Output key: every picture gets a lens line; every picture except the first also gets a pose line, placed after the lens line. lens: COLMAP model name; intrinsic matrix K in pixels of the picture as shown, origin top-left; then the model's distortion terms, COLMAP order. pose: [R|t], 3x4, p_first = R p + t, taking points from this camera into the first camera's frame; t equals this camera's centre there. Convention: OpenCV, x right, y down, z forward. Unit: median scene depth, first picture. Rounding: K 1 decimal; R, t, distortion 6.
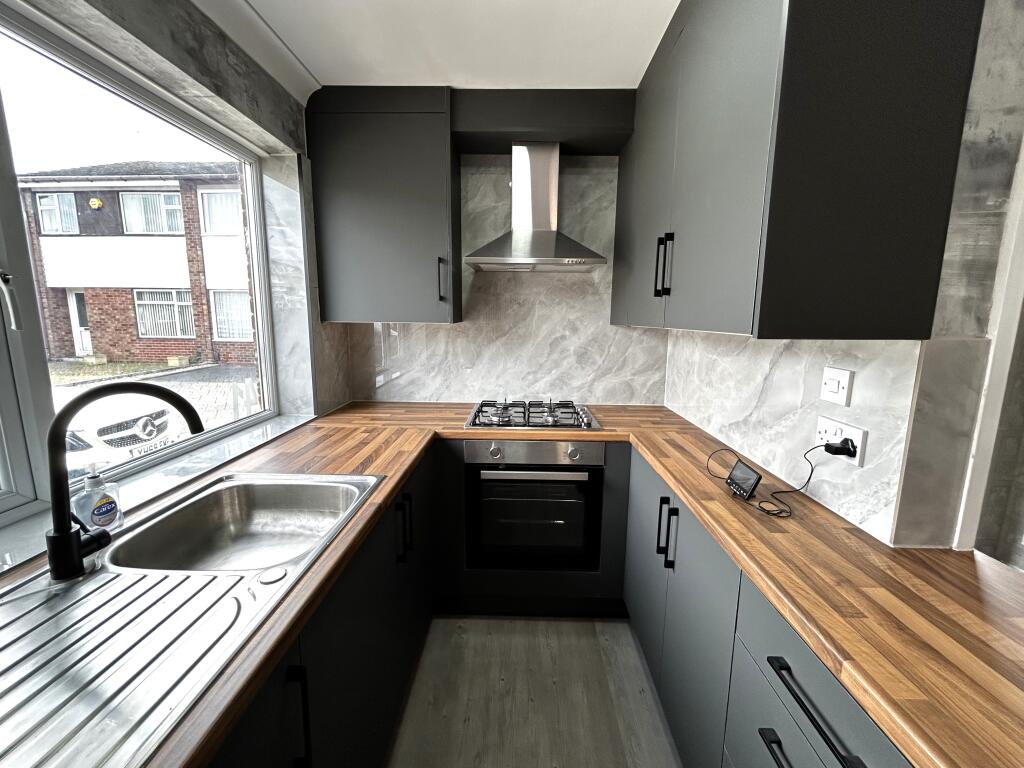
lens RADIAL K [[422.3, 0, 512.9], [0, 422.3, 384.2], [0, 0, 1]] dist [-0.000290, 0.000250]
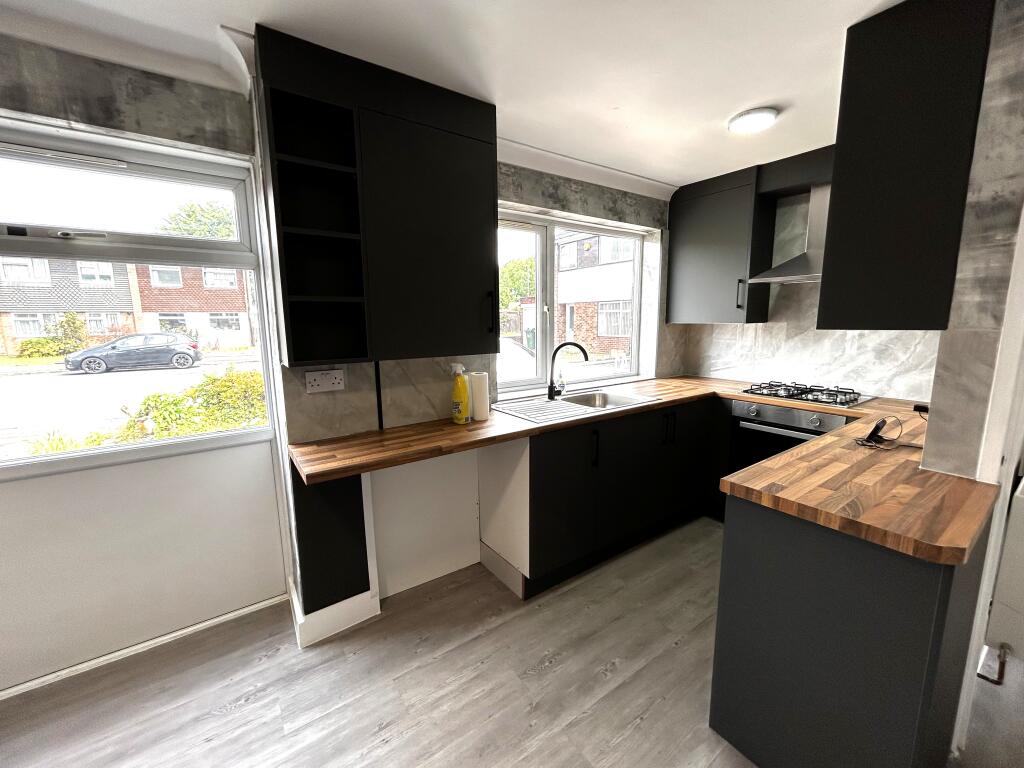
lens RADIAL K [[422.3, 0, 512.9], [0, 422.3, 384.2], [0, 0, 1]] dist [-0.000290, 0.000250]
pose [[0.599390, 0.107107, -0.793259, 0.620066], [-0.112334, 0.992456, 0.049123, 0.091797], [0.792536, 0.059666, 0.606899, -0.563882]]
